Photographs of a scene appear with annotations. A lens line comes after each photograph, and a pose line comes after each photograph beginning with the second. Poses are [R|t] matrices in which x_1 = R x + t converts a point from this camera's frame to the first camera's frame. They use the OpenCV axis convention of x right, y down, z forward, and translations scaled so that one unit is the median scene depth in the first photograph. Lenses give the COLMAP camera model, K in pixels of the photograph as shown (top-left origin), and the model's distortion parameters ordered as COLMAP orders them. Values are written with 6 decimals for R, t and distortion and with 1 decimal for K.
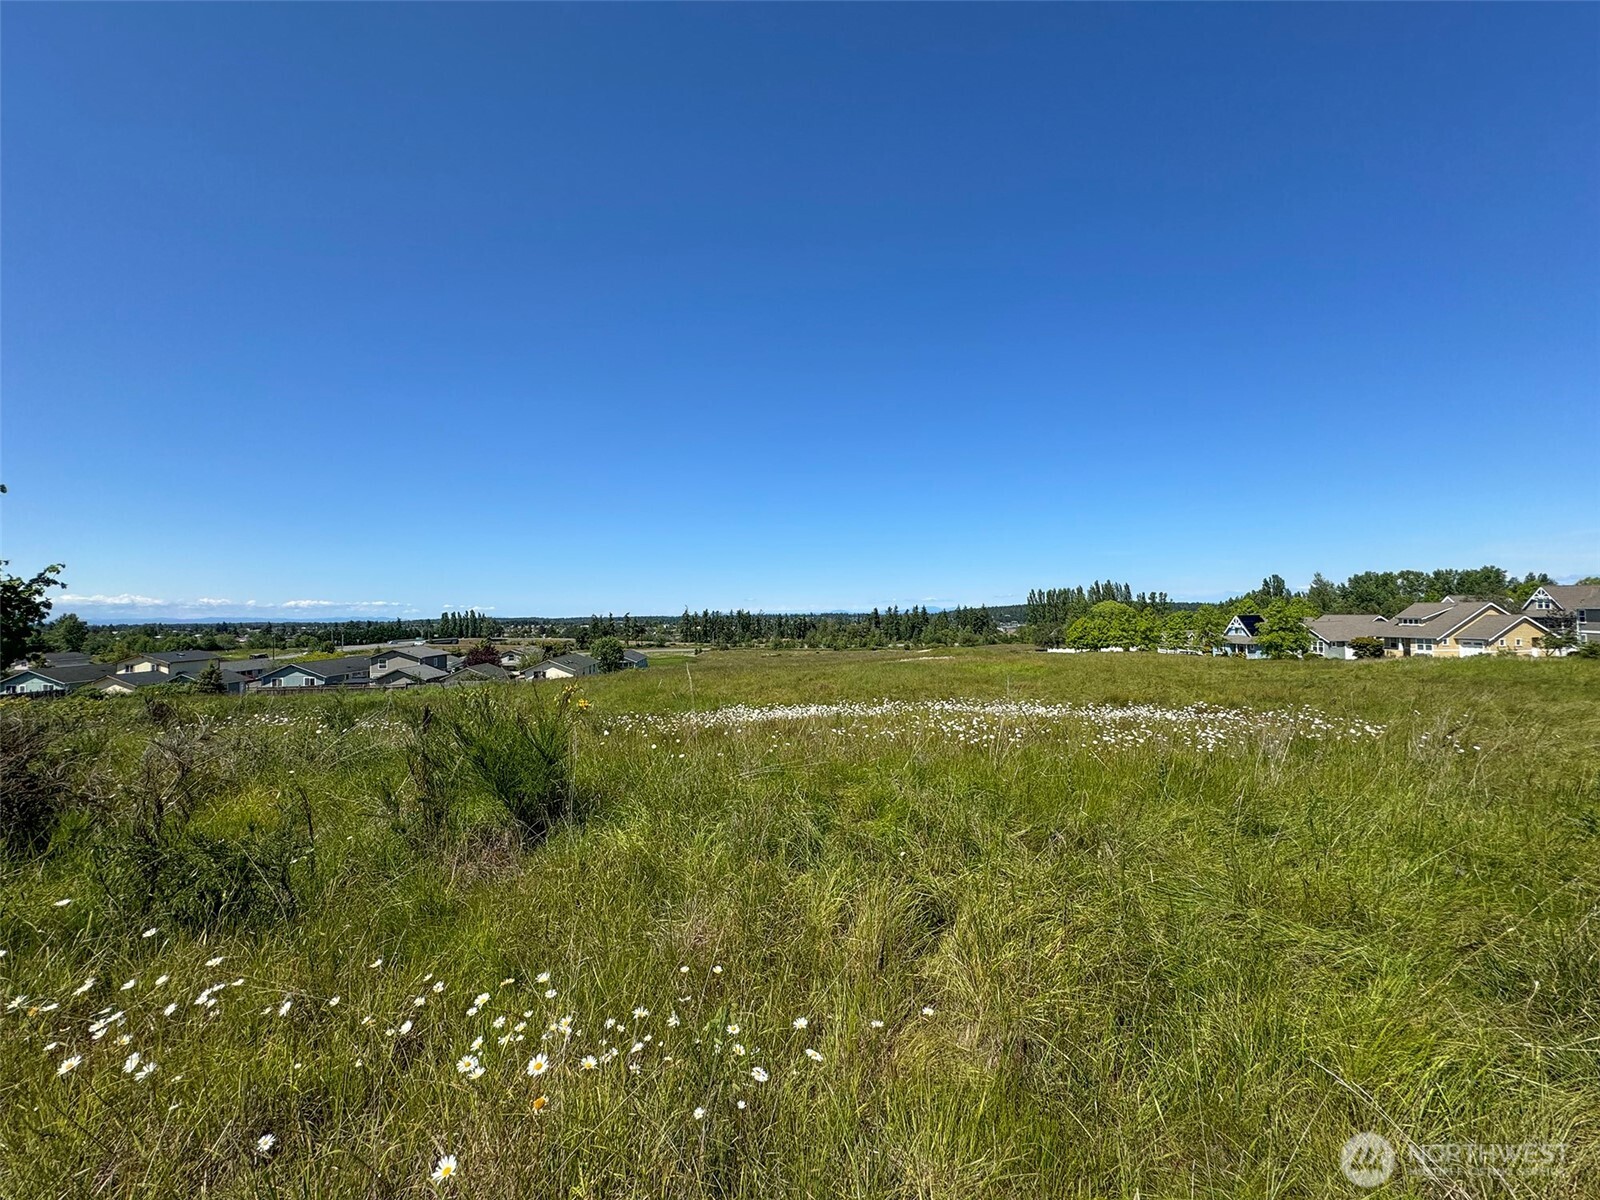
lens RADIAL K [[633.1, 0, 800.0], [0, 633.1, 600.0], [0, 0, 1]] dist [-0.000618, 0.000090]
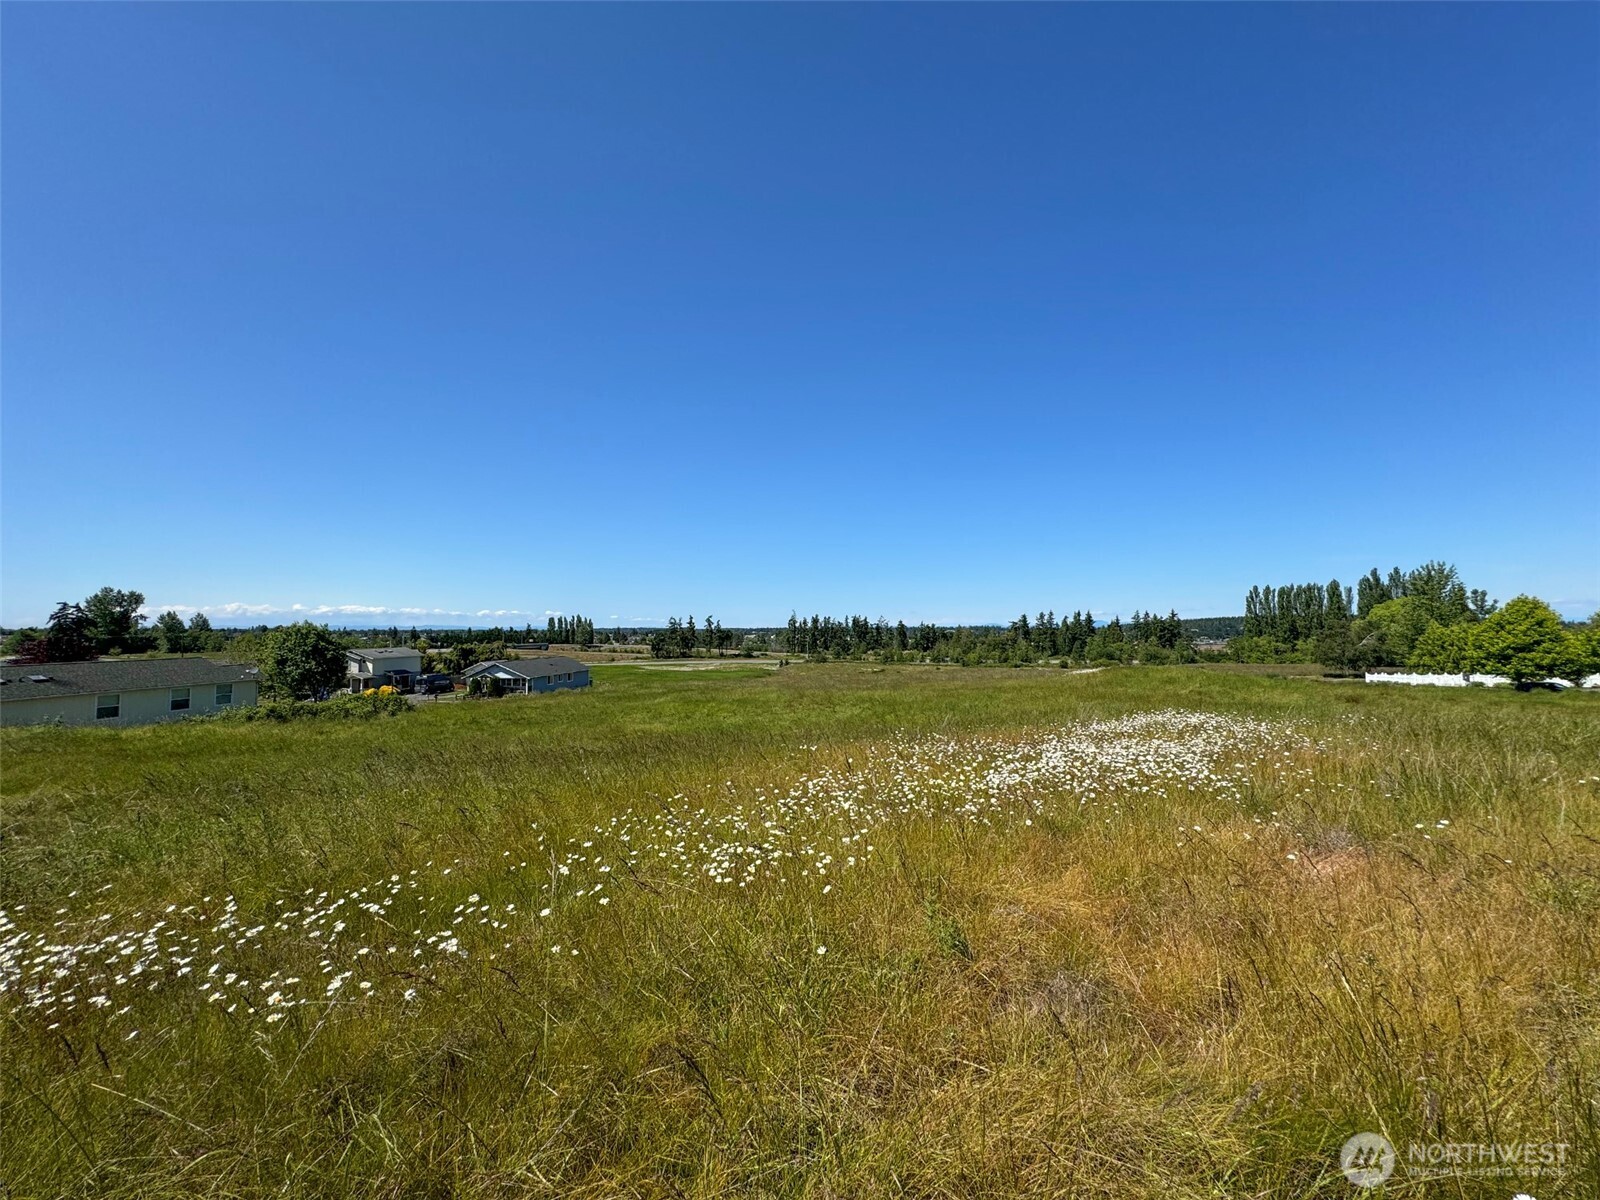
lens RADIAL K [[633.1, 0, 800.0], [0, 633.1, 600.0], [0, 0, 1]] dist [-0.000618, 0.000090]
pose [[0.972349, -0.000729, -0.233531, 0.035118], [-0.004273, 0.999772, -0.020912, 0.013390], [0.233493, 0.021331, 0.972124, 0.171934]]
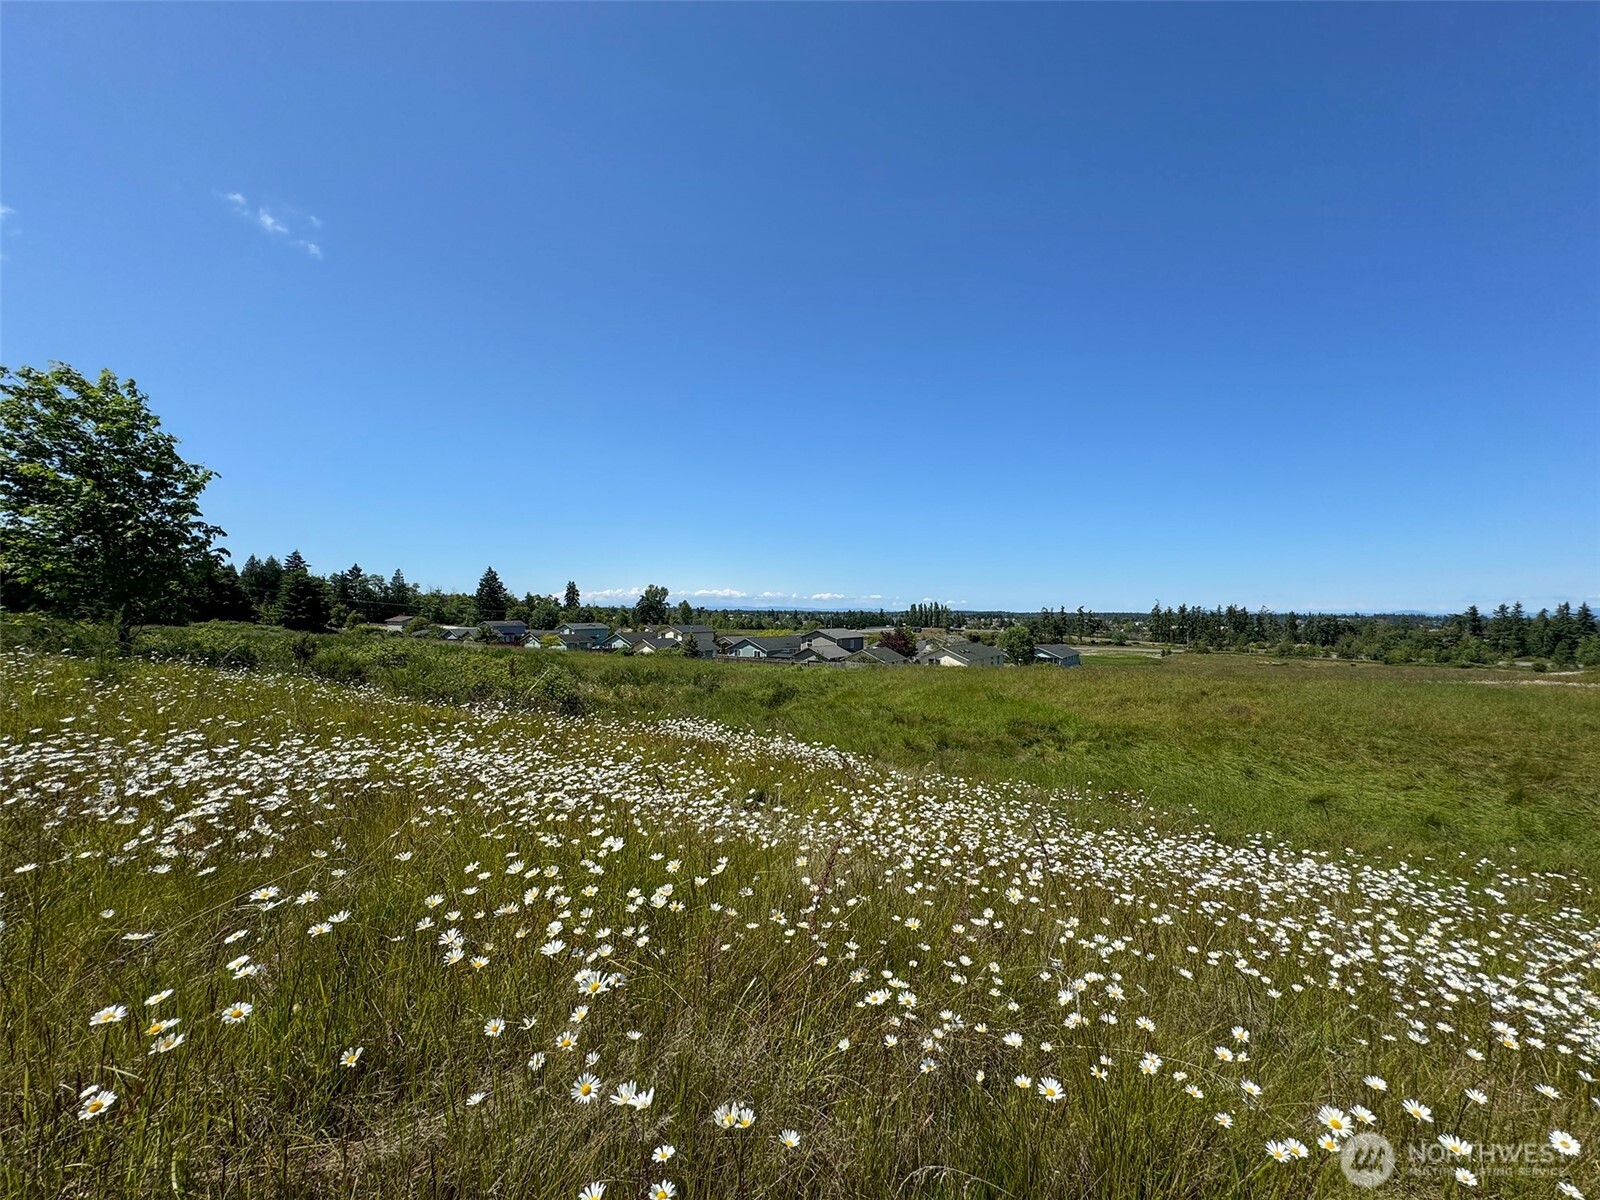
lens RADIAL K [[633.1, 0, 800.0], [0, 633.1, 600.0], [0, 0, 1]] dist [-0.000618, 0.000090]
pose [[0.761670, 0.009726, -0.647893, 0.011207], [-0.004179, 0.999940, 0.010098, 0.002211], [0.647952, -0.004984, 0.761665, 0.021438]]
